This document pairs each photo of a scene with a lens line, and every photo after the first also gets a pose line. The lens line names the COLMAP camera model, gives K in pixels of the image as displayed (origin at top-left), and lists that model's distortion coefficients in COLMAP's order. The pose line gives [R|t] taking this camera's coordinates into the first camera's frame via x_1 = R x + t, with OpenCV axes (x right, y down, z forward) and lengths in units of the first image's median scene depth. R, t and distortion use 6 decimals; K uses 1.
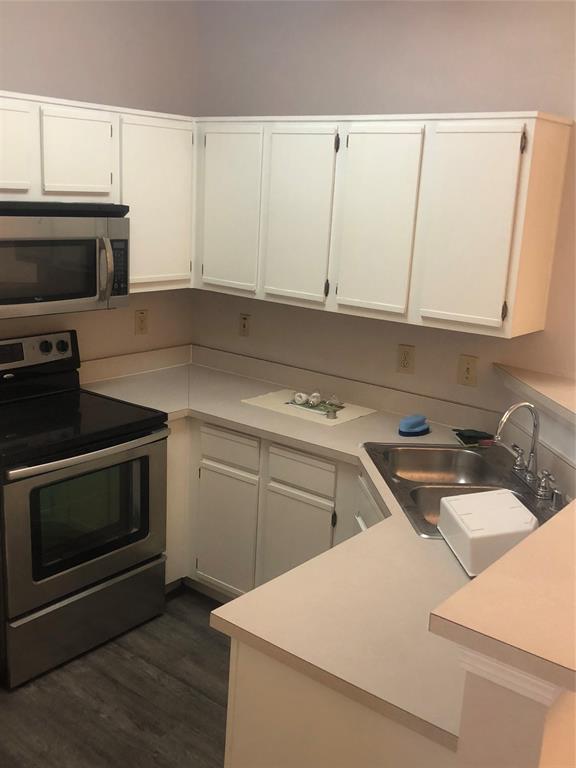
lens RADIAL K [[807.5, 0, 287.3], [0, 807.5, 389.2], [0, 0, 1]] dist [0.039839, 0.000000]
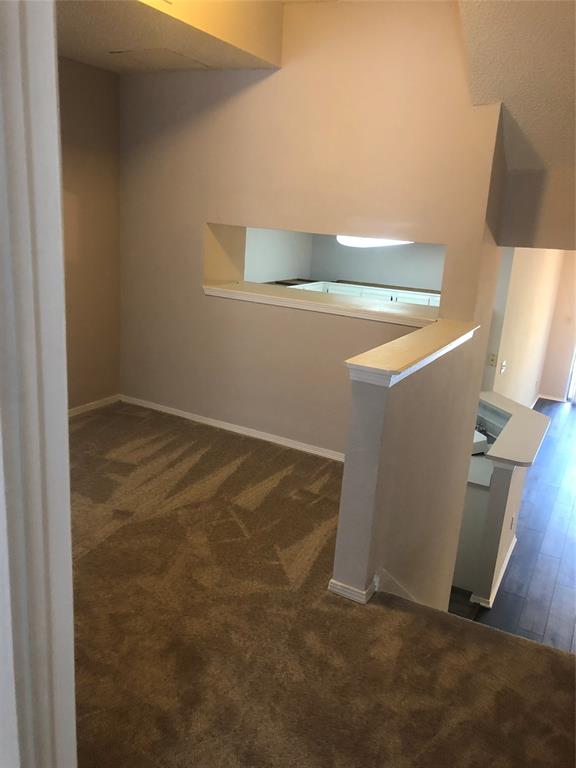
lens RADIAL K [[629.3, 0, 286.8], [0, 629.3, 384.0], [0, 0, 1]] dist [0.037647, -0.031379]
pose [[0.984512, -0.032684, 0.172245, -0.521054], [0.027295, 0.999064, 0.033563, -0.093954], [-0.173181, -0.028342, 0.984482, -0.774697]]
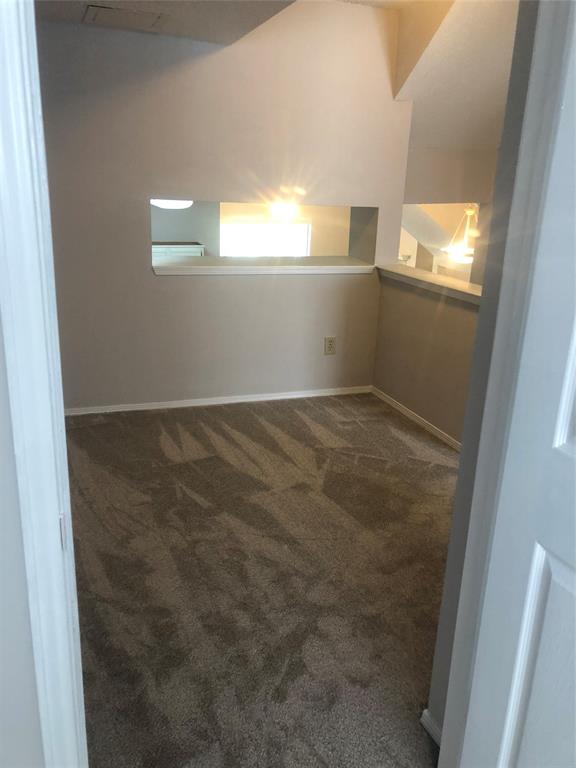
lens RADIAL K [[629.3, 0, 290.3], [0, 629.3, 378.3], [0, 0, 1]] dist [0.037647, -0.031379]
pose [[0.494990, -0.294034, 0.817636, -1.193544], [0.194837, 0.954601, 0.225336, -0.232430], [-0.846772, 0.047766, 0.529807, -0.435337]]
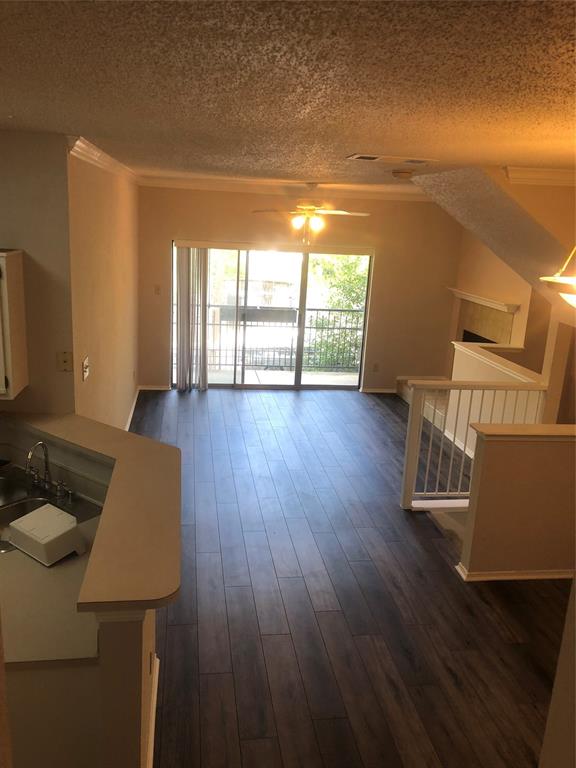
lens RADIAL K [[629.3, 0, 292.3], [0, 629.3, 382.0], [0, 0, 1]] dist [0.037647, -0.031379]
pose [[0.674900, -0.192602, 0.712331, -0.153712], [0.155932, 0.980761, 0.117443, -0.113461], [-0.721246, 0.031813, 0.691948, -0.136426]]
